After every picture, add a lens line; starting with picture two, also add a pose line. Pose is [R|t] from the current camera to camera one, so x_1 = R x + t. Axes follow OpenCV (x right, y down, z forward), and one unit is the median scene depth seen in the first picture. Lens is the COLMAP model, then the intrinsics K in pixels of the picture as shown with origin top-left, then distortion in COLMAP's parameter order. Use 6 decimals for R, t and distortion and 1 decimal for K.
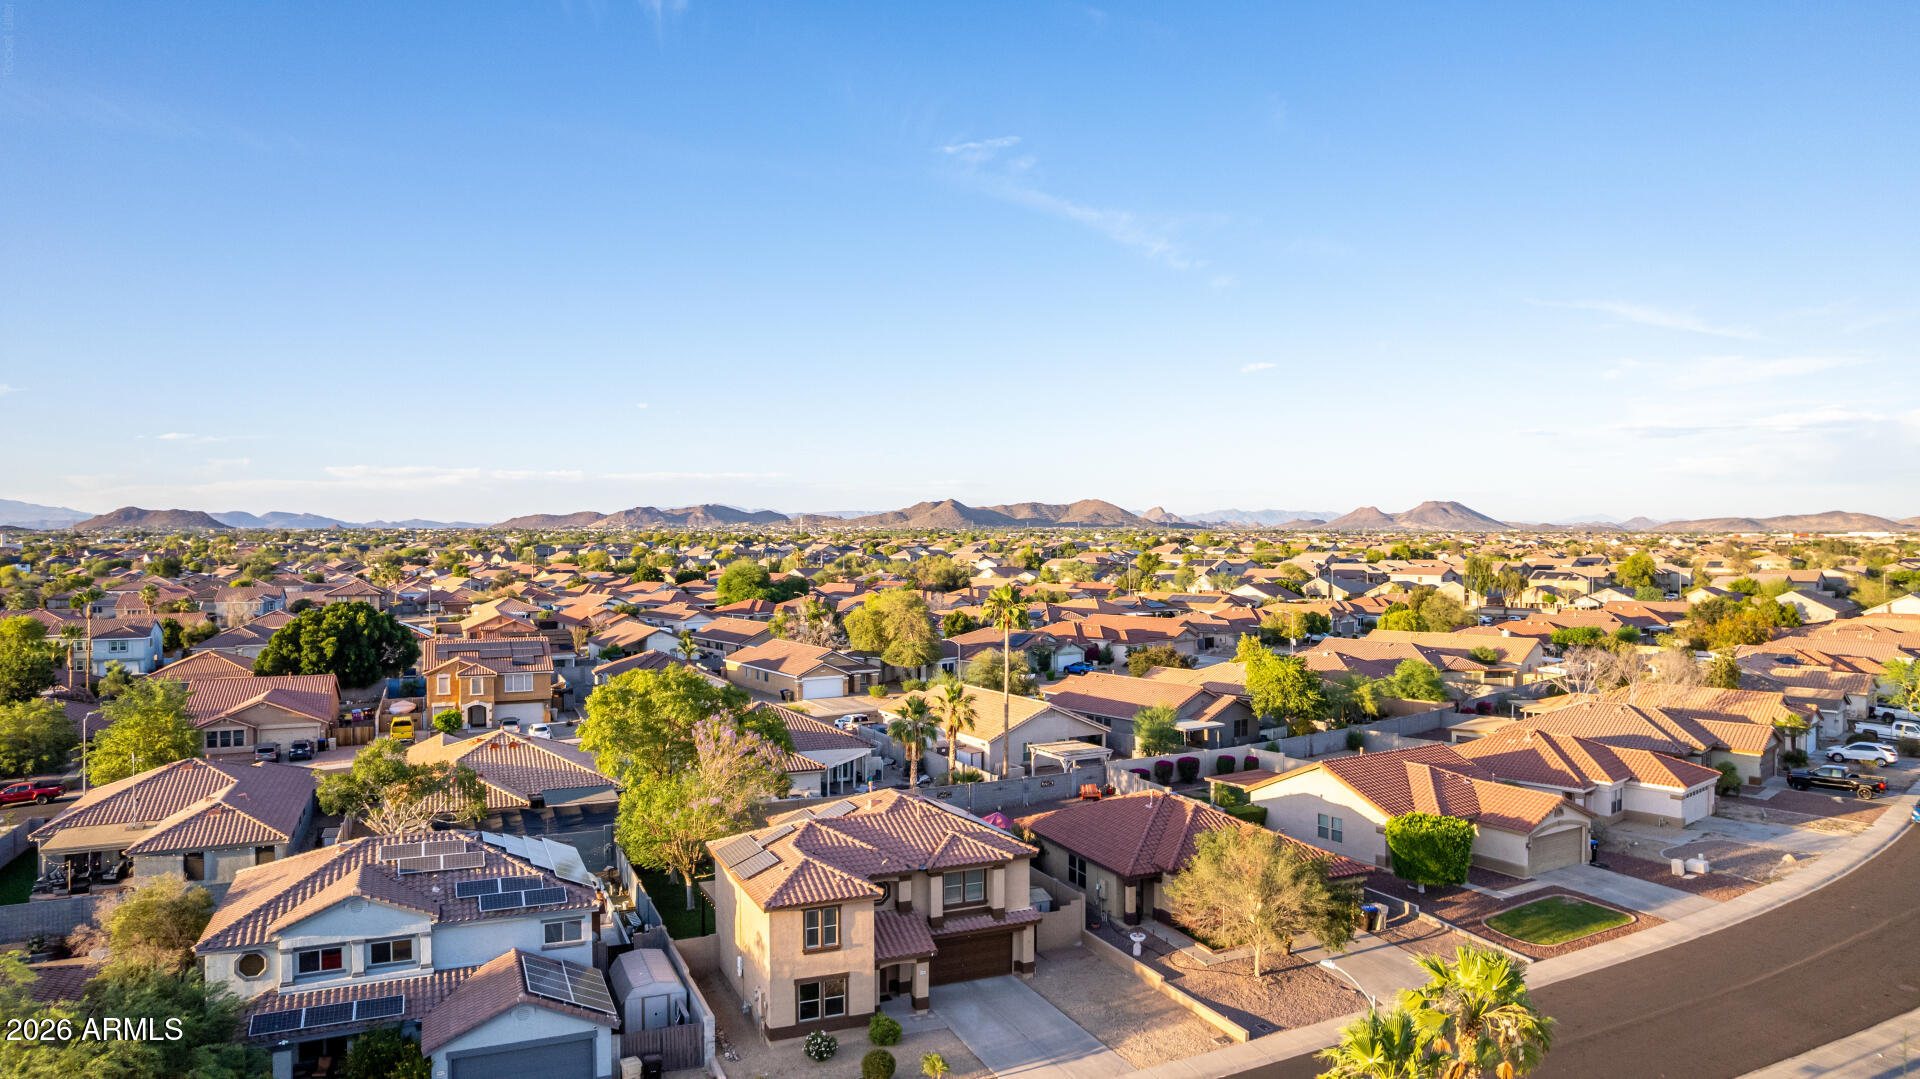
lens RADIAL K [[1230.6, 0, 968.5], [0, 1230.6, 543.8], [0, 0, 1]] dist [-0.075678, 0.073662]
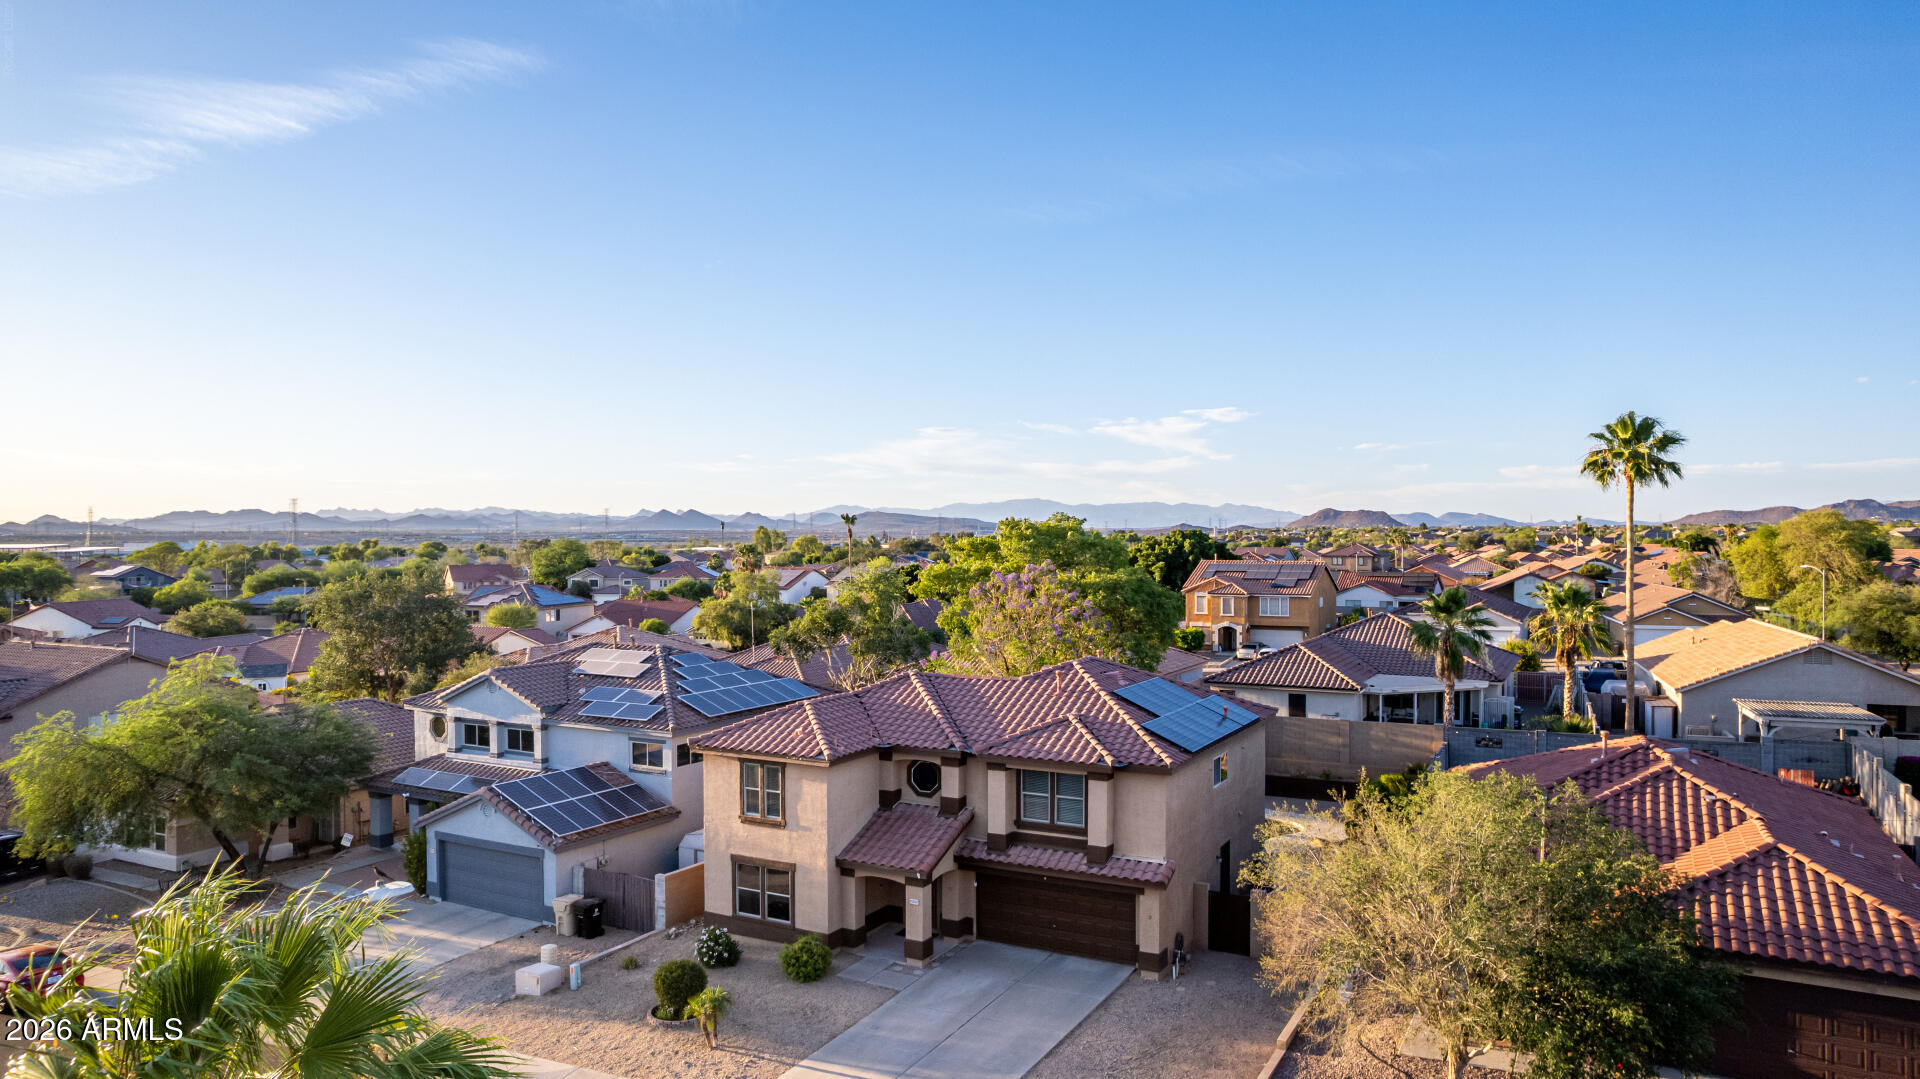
lens RADIAL K [[1230.6, 0, 968.5], [0, 1230.6, 543.8], [0, 0, 1]] dist [-0.075678, 0.073662]
pose [[0.619997, 0.005586, -0.784585, 0.461634], [-0.005926, 0.999979, 0.002437, 0.150806], [0.784582, 0.003139, 0.620017, 0.585371]]
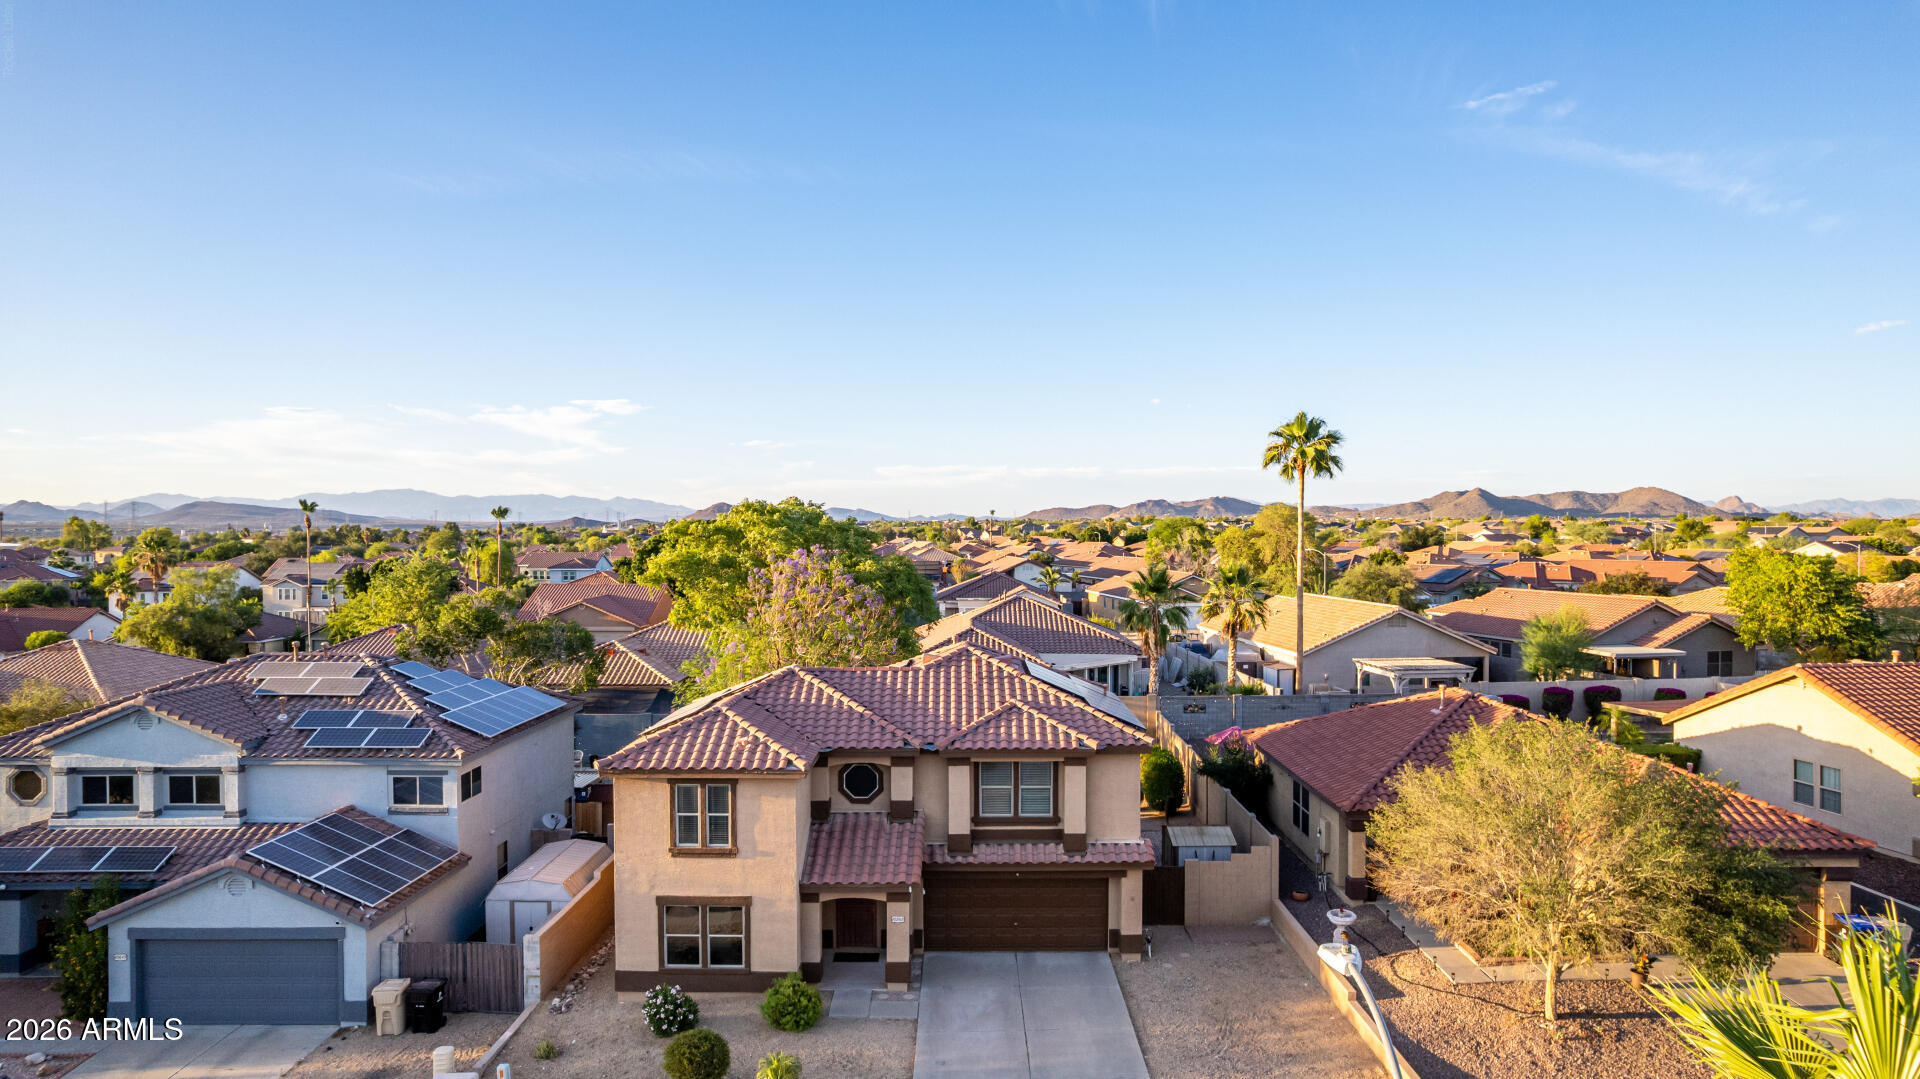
lens RADIAL K [[1230.6, 0, 968.5], [0, 1230.6, 543.8], [0, 0, 1]] dist [-0.075678, 0.073662]
pose [[0.915440, 0.005427, -0.402417, 0.214139], [-0.003809, 0.999981, 0.004822, 0.160201], [0.402436, -0.002881, 0.915444, 0.454555]]
